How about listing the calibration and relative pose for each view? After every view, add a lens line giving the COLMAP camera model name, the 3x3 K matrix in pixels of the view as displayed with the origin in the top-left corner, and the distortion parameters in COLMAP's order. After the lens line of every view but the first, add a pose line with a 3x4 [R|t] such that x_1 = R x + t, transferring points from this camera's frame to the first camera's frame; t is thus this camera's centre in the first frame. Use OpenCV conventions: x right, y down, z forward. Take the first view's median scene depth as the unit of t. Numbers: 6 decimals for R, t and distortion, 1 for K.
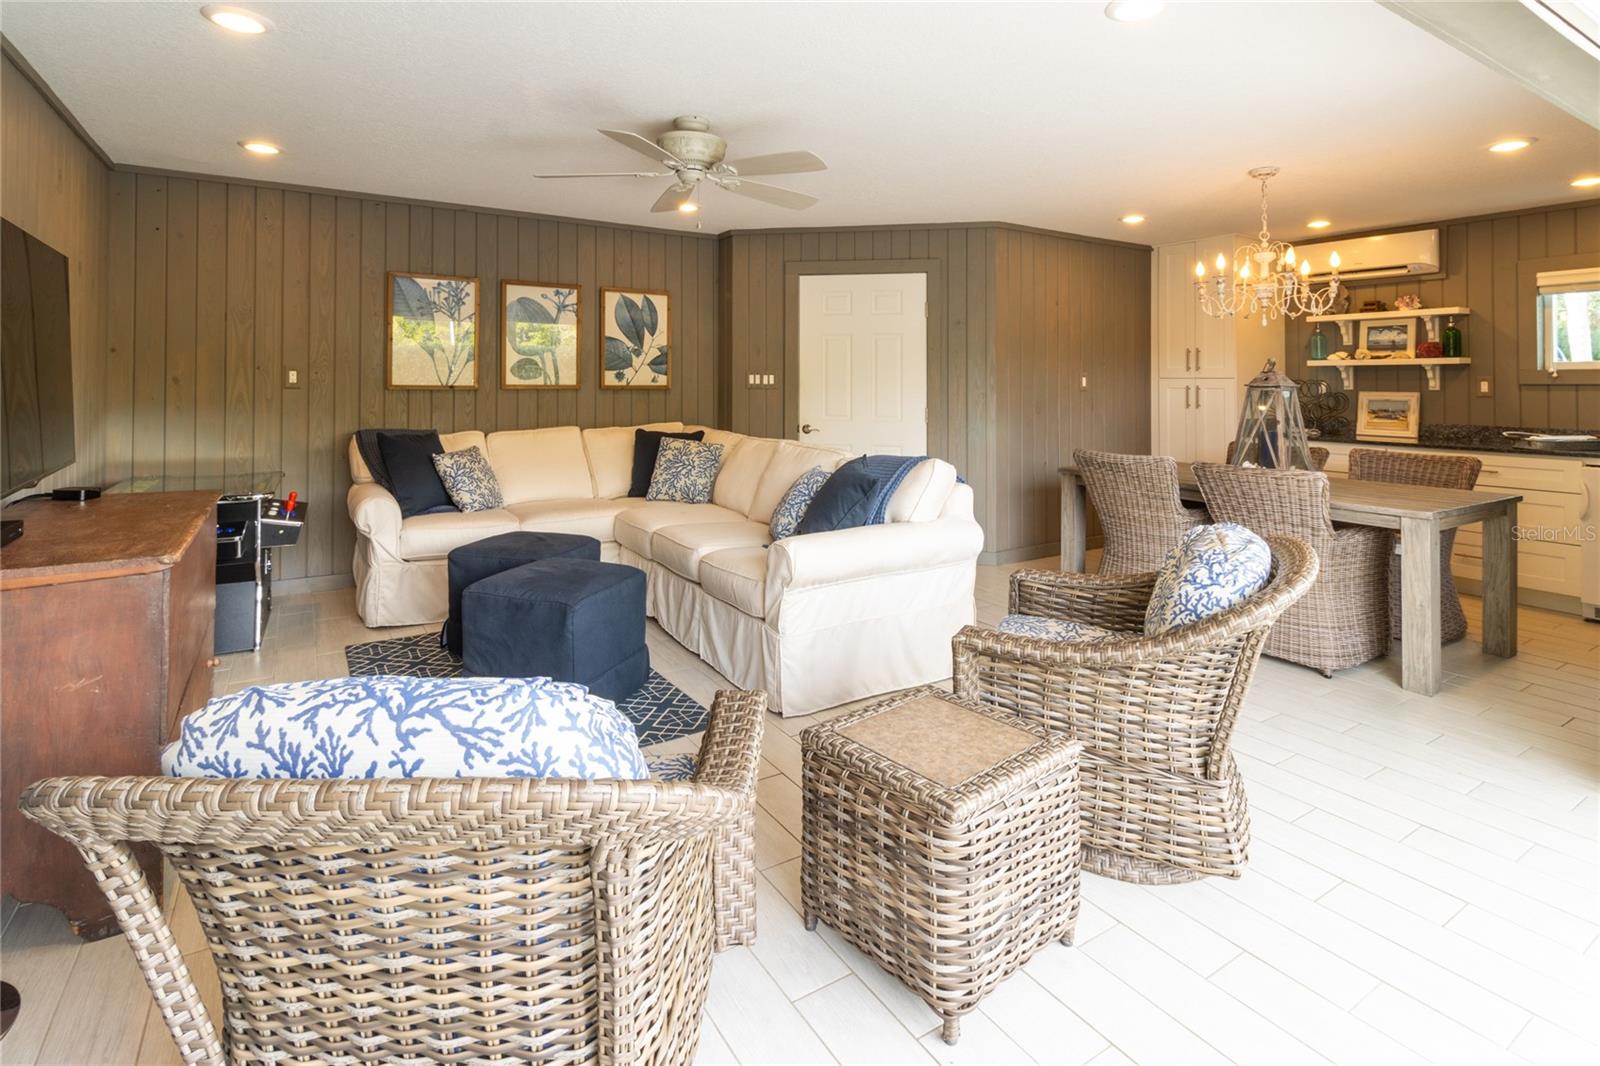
lens RADIAL K [[766.8, 0, 811.3], [0, 766.8, 385.1], [0, 0, 1]] dist [0.005050, 0.001338]
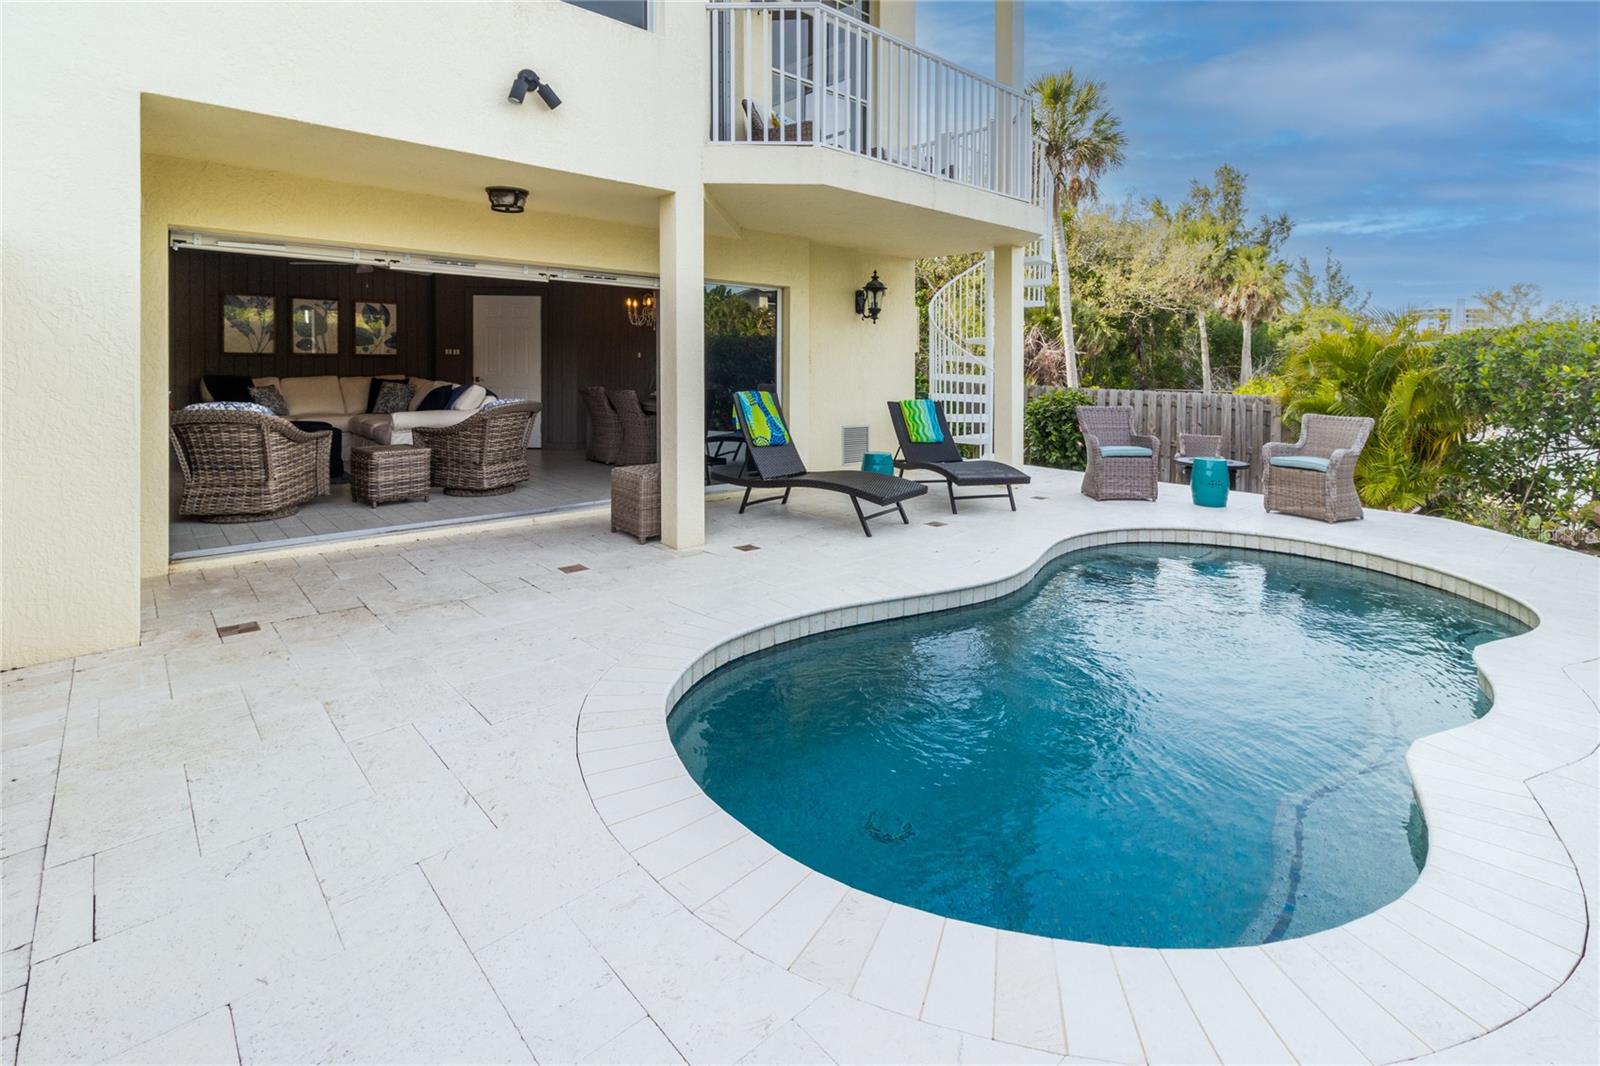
lens RADIAL K [[766.8, 0, 811.3], [0, 766.8, 385.1], [0, 0, 1]] dist [0.005050, 0.001338]
pose [[0.988869, 0.004561, 0.148716, 0.553051], [-0.009064, 0.999520, 0.029616, 0.010724], [-0.148510, -0.030634, 0.988436, -1.002132]]
